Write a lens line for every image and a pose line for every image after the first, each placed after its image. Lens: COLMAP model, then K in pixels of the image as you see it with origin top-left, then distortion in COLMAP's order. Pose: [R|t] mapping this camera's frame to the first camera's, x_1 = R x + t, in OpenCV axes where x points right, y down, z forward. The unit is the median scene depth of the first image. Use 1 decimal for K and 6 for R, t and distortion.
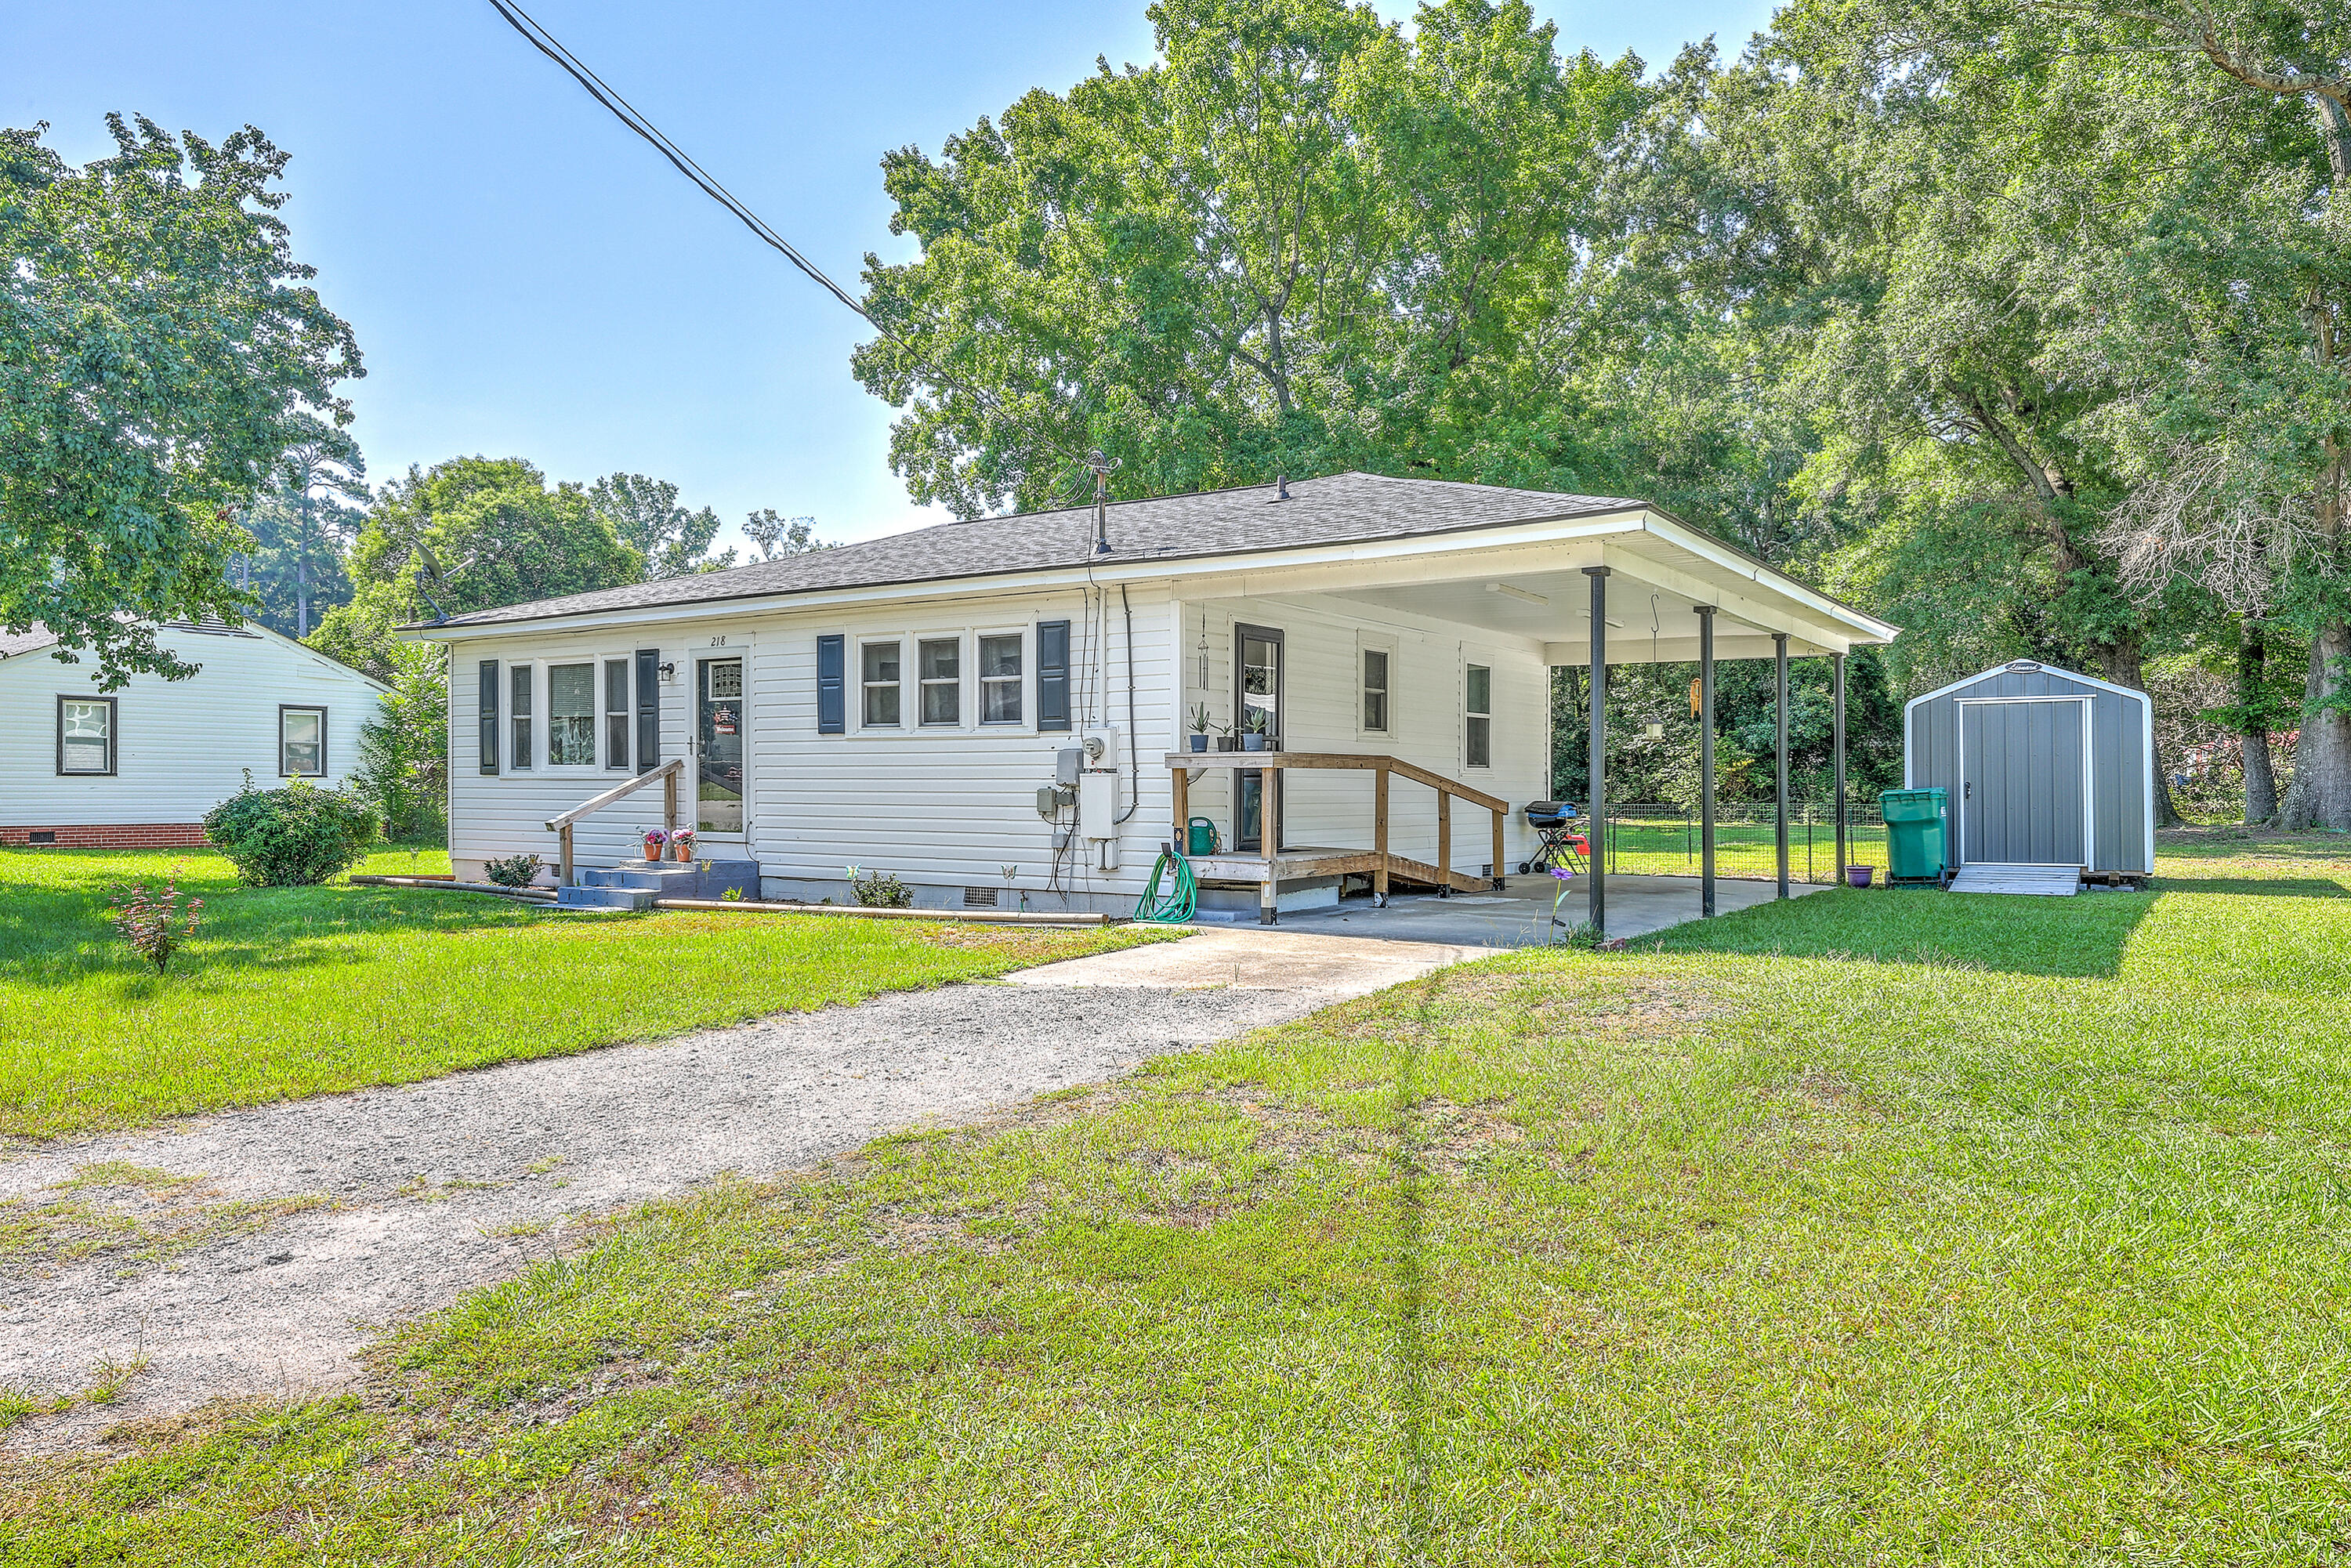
lens RADIAL K [[1525.9, 0, 1184.1], [0, 1525.9, 788.0], [0, 0, 1]] dist [0.000834, -0.002546]
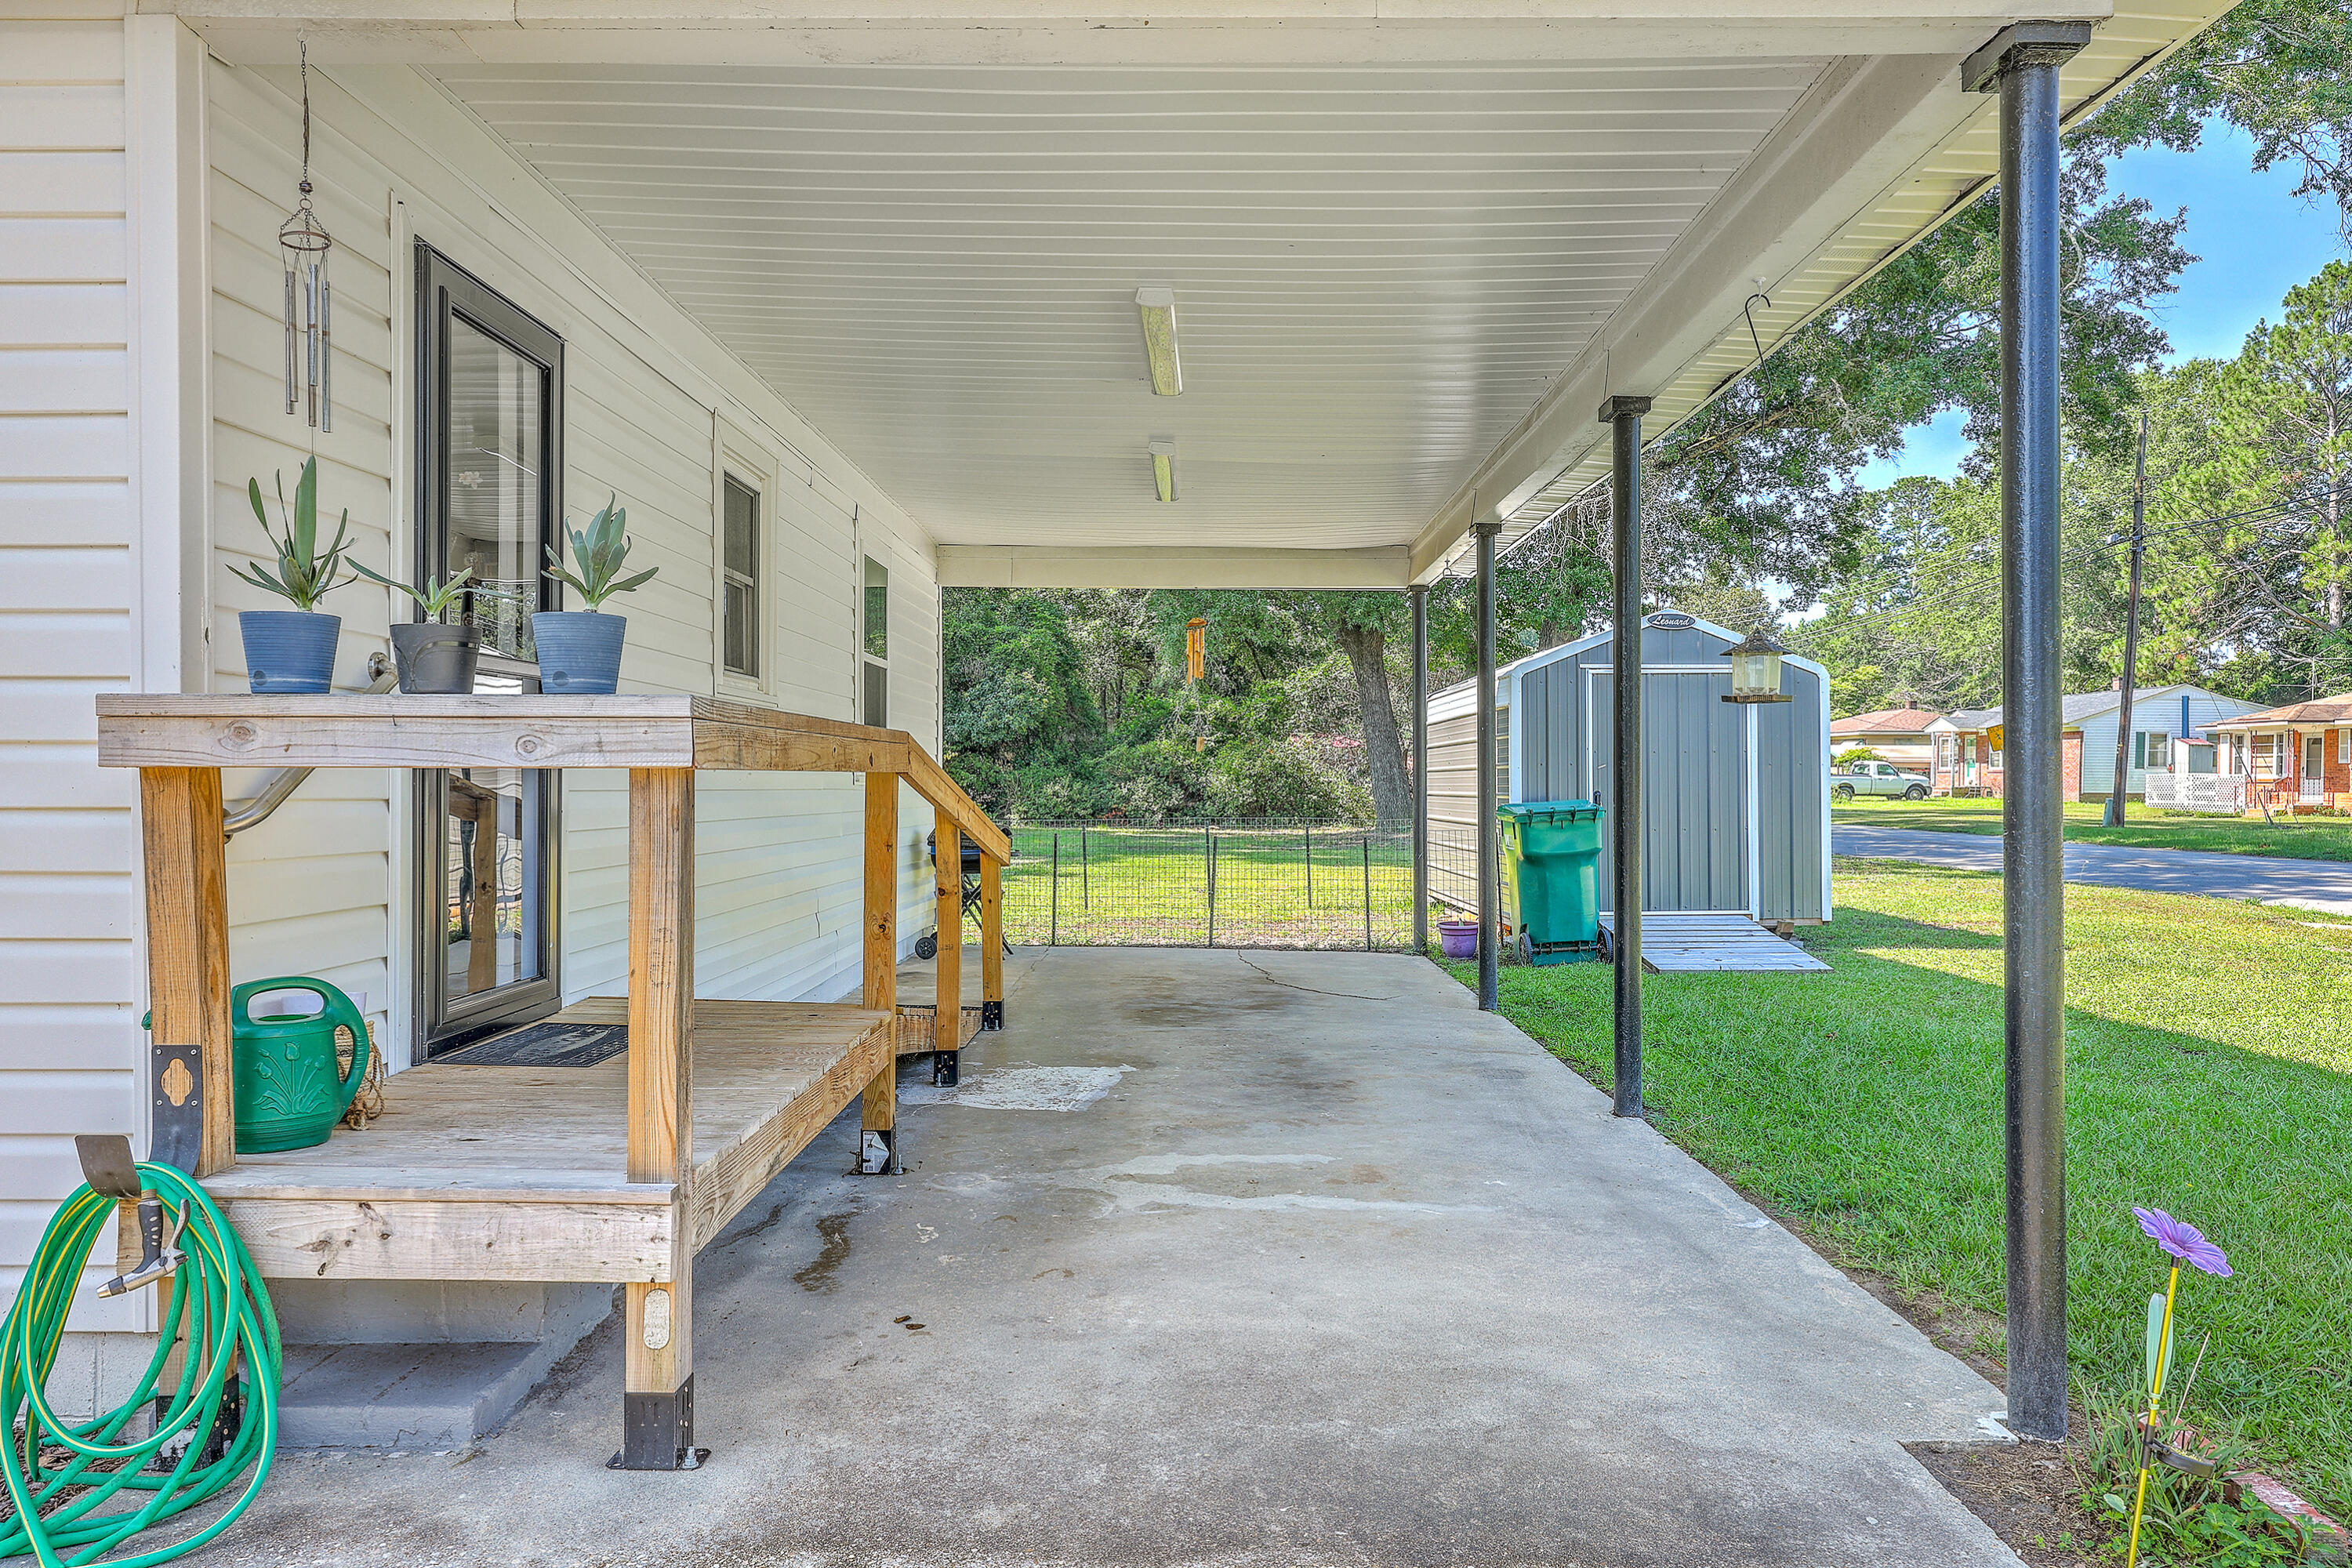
lens RADIAL K [[1526.6, 0, 1184.6], [0, 1526.6, 788.0], [0, 0, 1]] dist [0.000834, -0.002546]
pose [[0.831575, -0.001964, 0.555409, -0.004843], [-0.000736, 0.999989, 0.004637, -0.010889], [-0.555412, -0.004265, 0.831564, 0.732744]]
